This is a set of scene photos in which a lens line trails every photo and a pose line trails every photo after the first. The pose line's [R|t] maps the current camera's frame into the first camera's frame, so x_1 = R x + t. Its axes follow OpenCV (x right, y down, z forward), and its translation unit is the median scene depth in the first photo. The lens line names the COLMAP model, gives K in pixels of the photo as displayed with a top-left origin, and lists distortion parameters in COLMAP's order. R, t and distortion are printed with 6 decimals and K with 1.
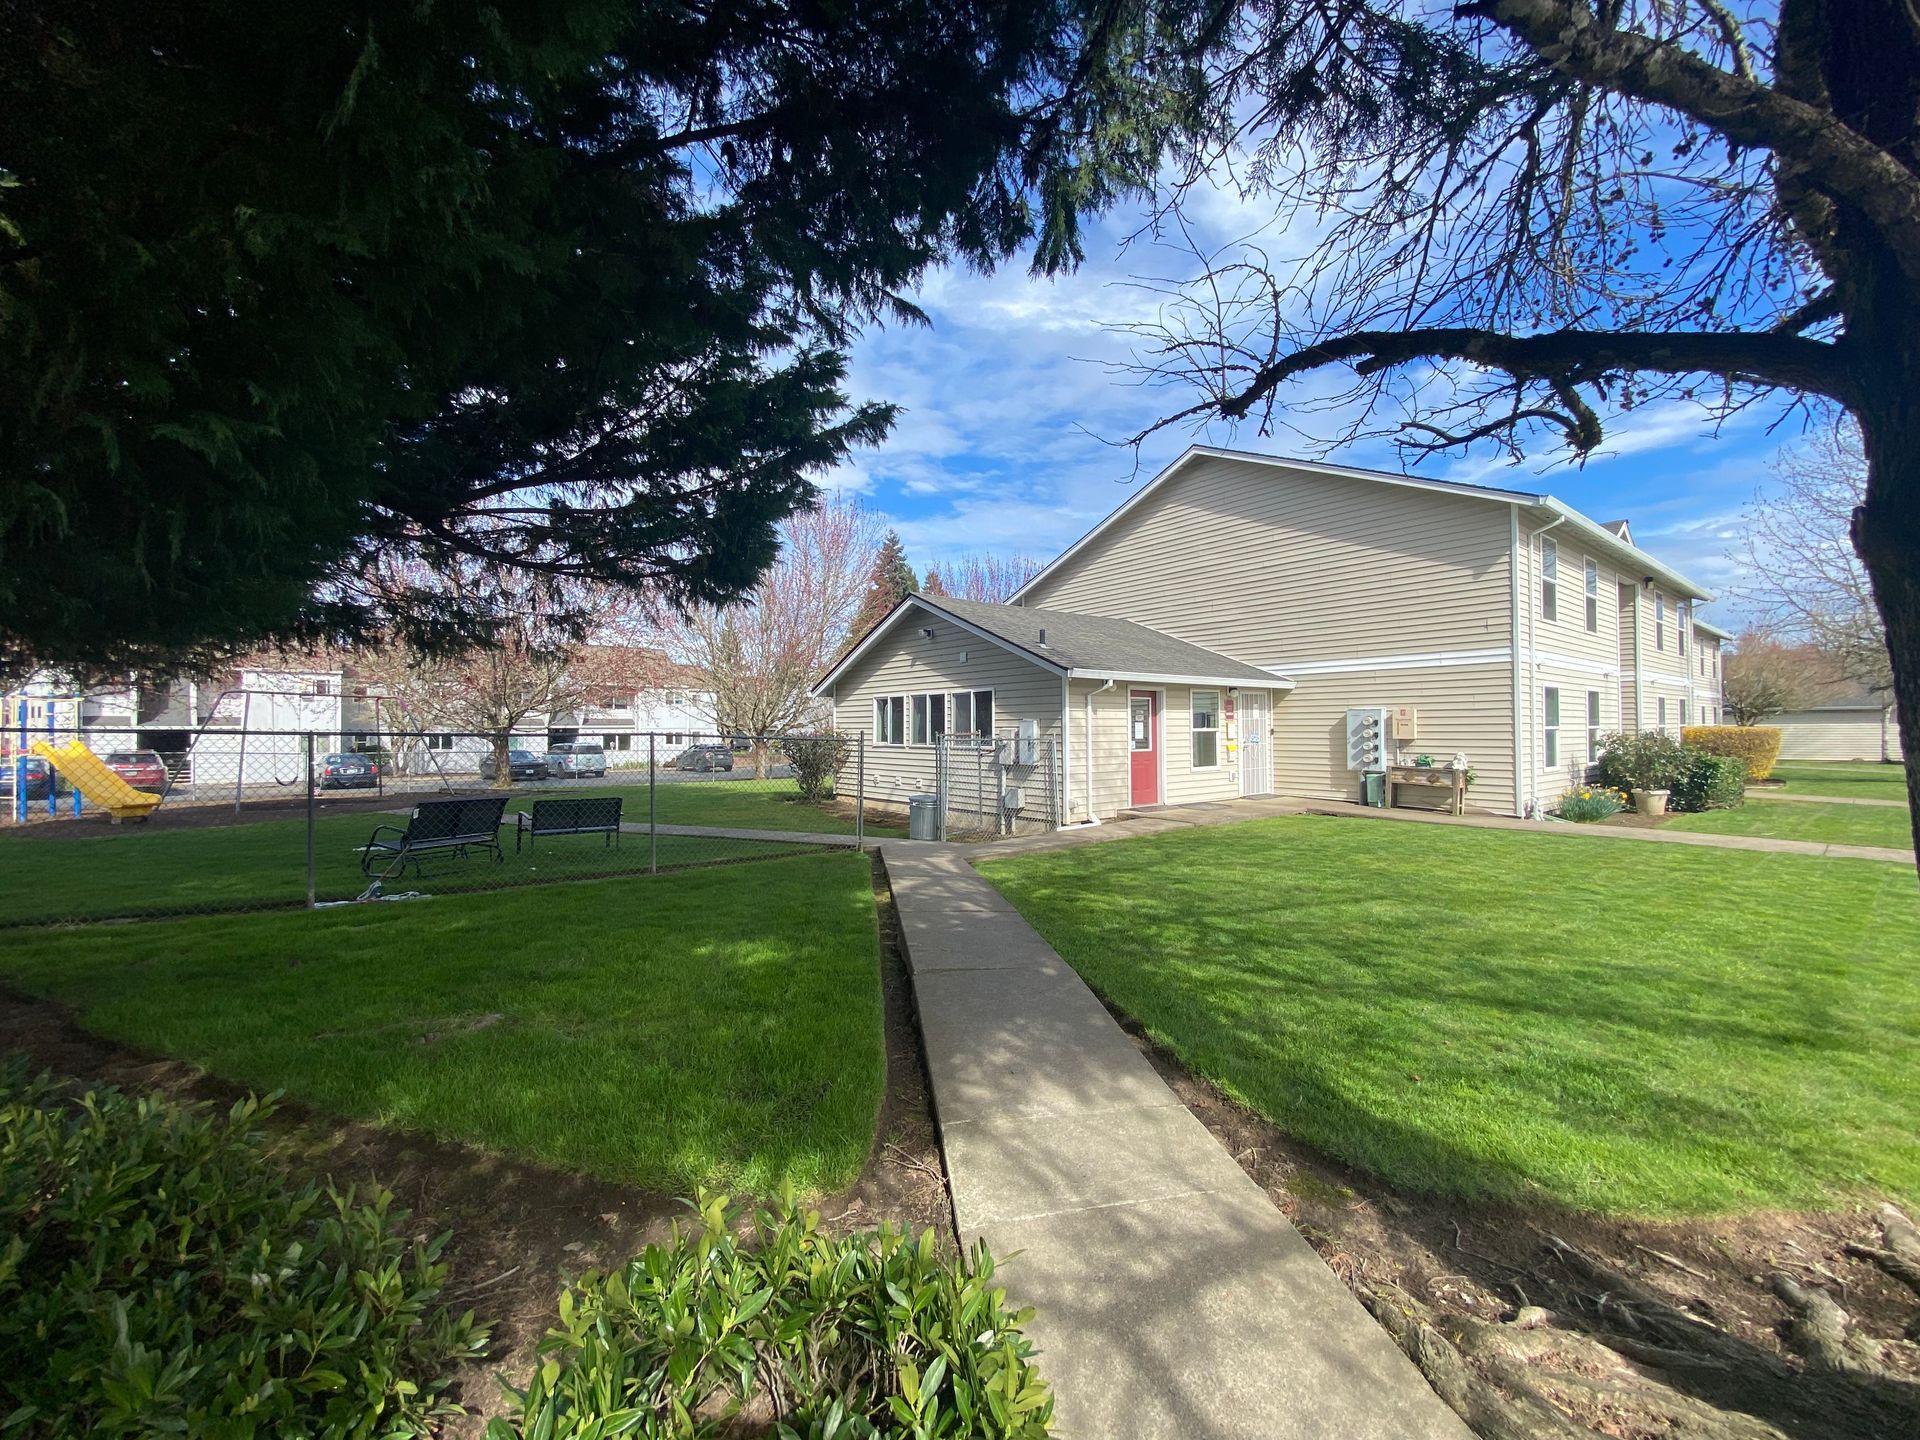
lens RADIAL K [[749.0, 0, 917.1], [0, 749.0, 728.3], [0, 0, 1]] dist [-0.036300, -0.000157]
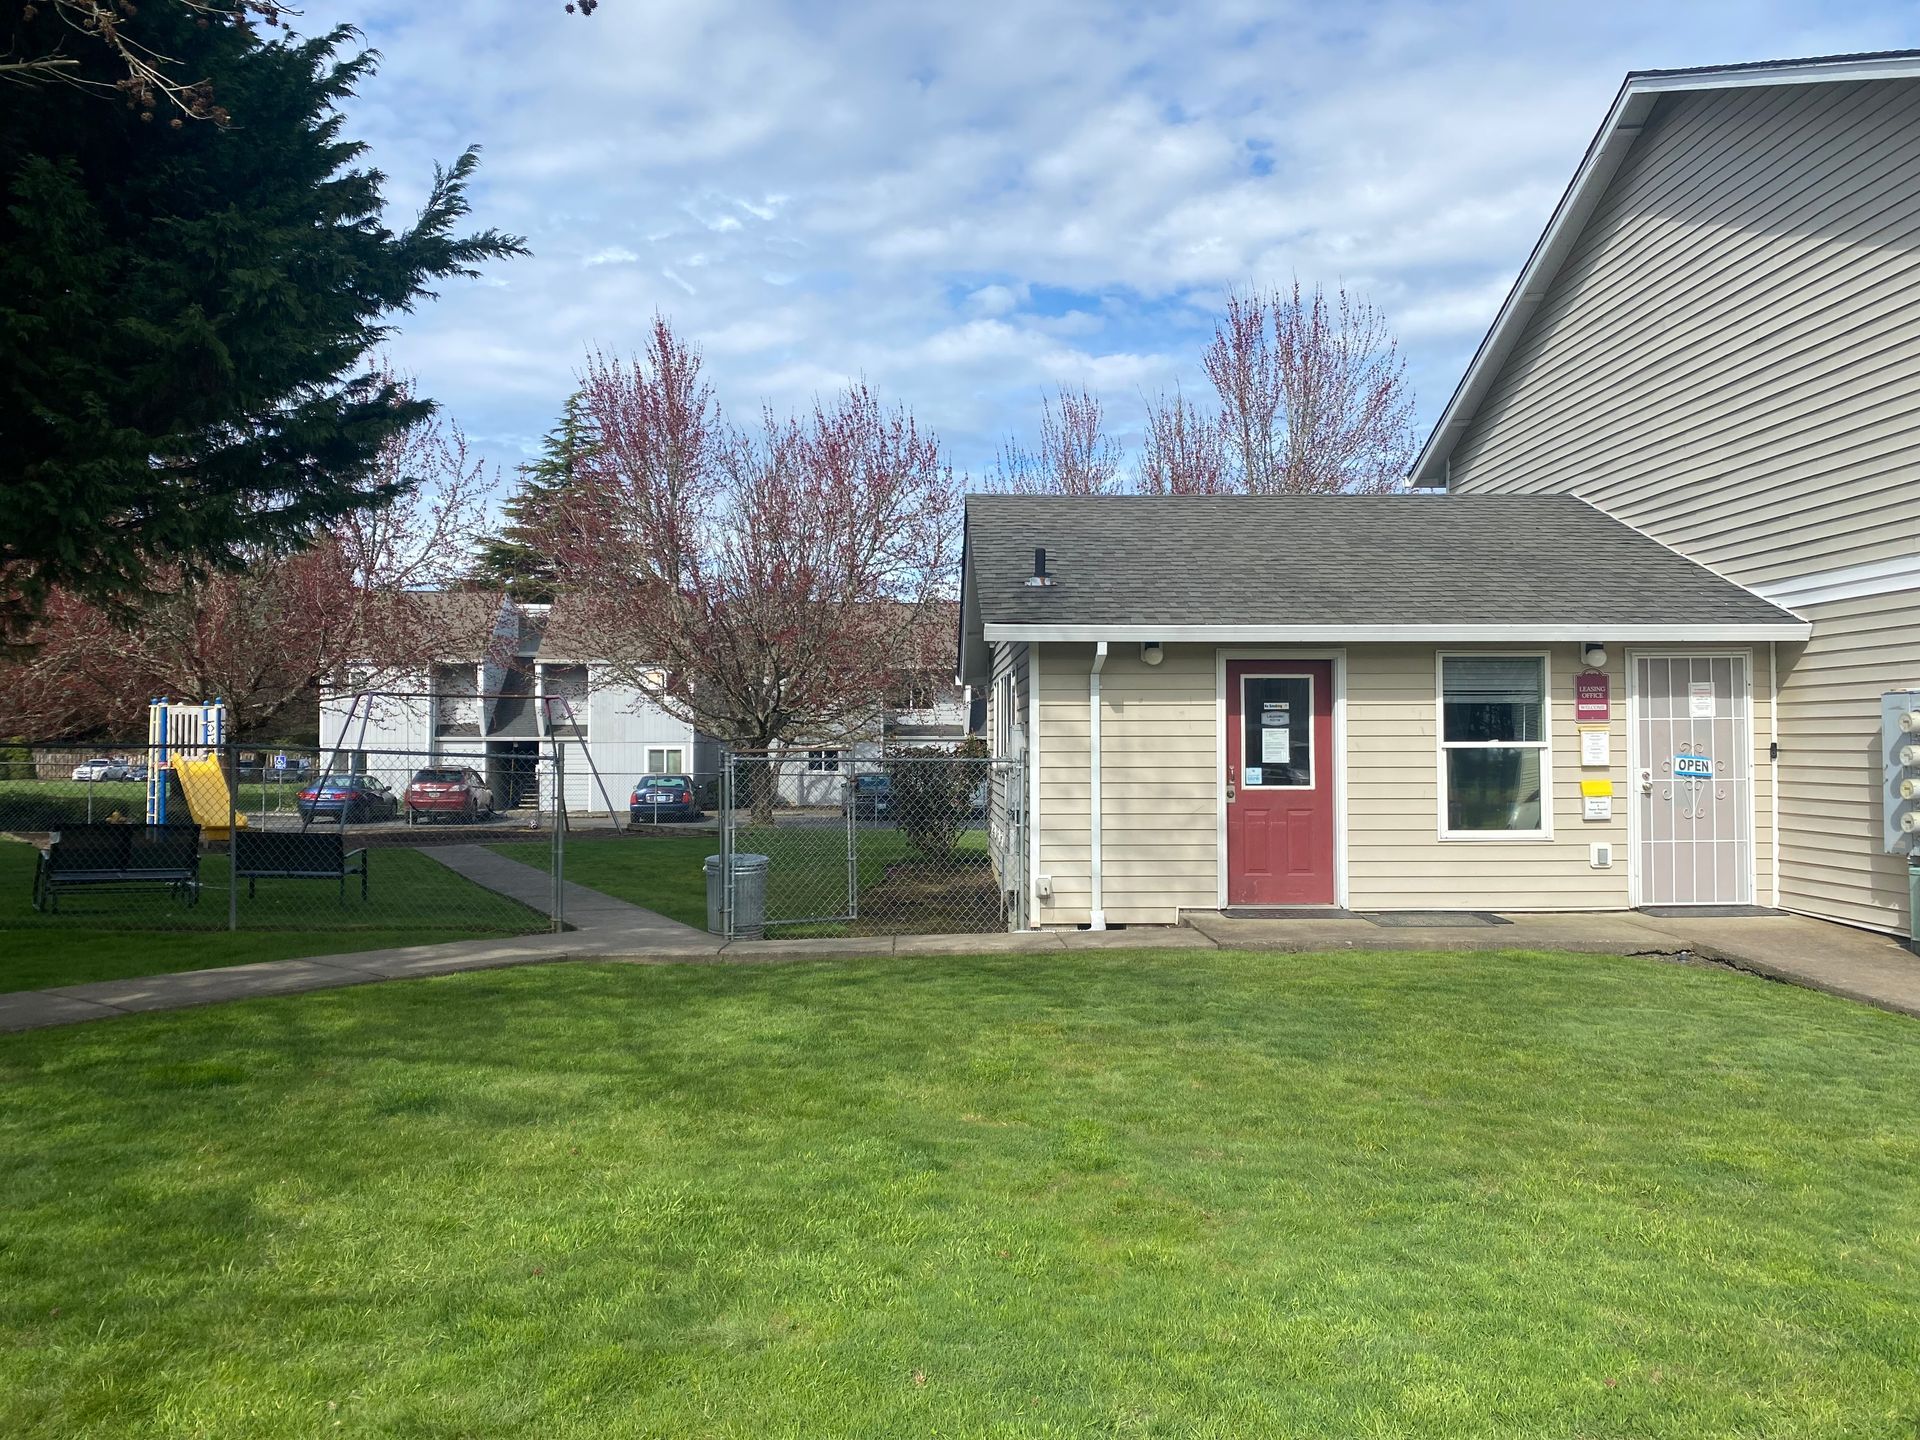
lens RADIAL K [[1426.1, 0, 960.0], [0, 1426.1, 720.0], [0, 0, 1]] dist [0.097879, -0.161843]
pose [[0.833468, -0.005655, -0.552539, 0.645882], [-0.003716, 0.999868, -0.015838, 0.002070], [0.552555, 0.015253, 0.833337, 0.138339]]
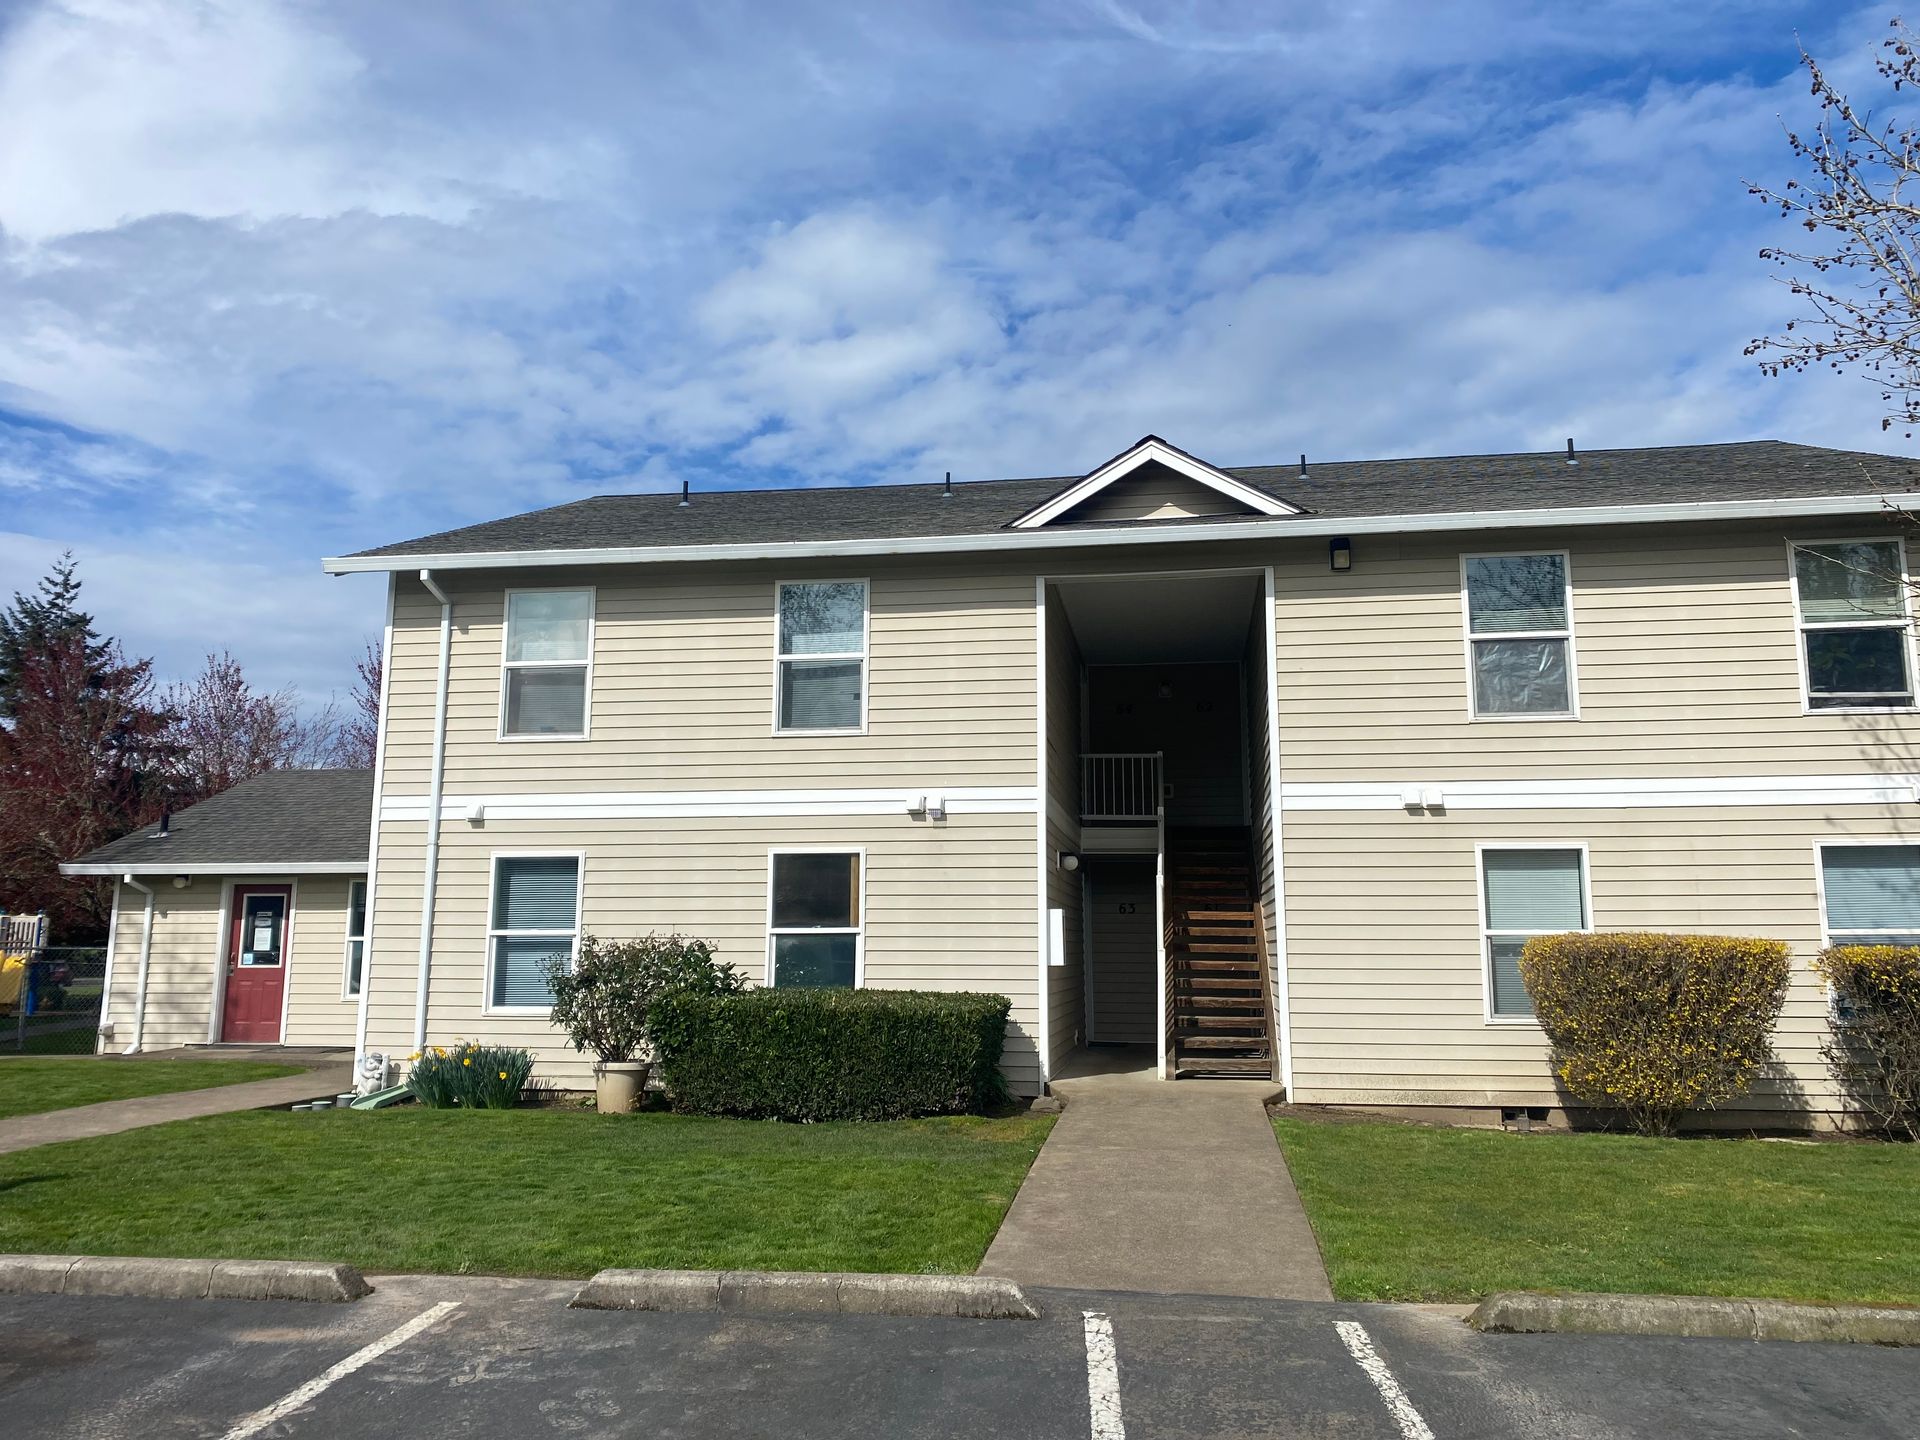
lens RADIAL K [[1426.1, 0, 960.0], [0, 1426.1, 720.0], [0, 0, 1]] dist [0.097879, -0.161843]
pose [[0.721139, -0.103690, -0.684987, 1.848563], [-0.008058, 0.987414, -0.157953, 0.009609], [0.692744, 0.119426, 0.711227, 0.440807]]
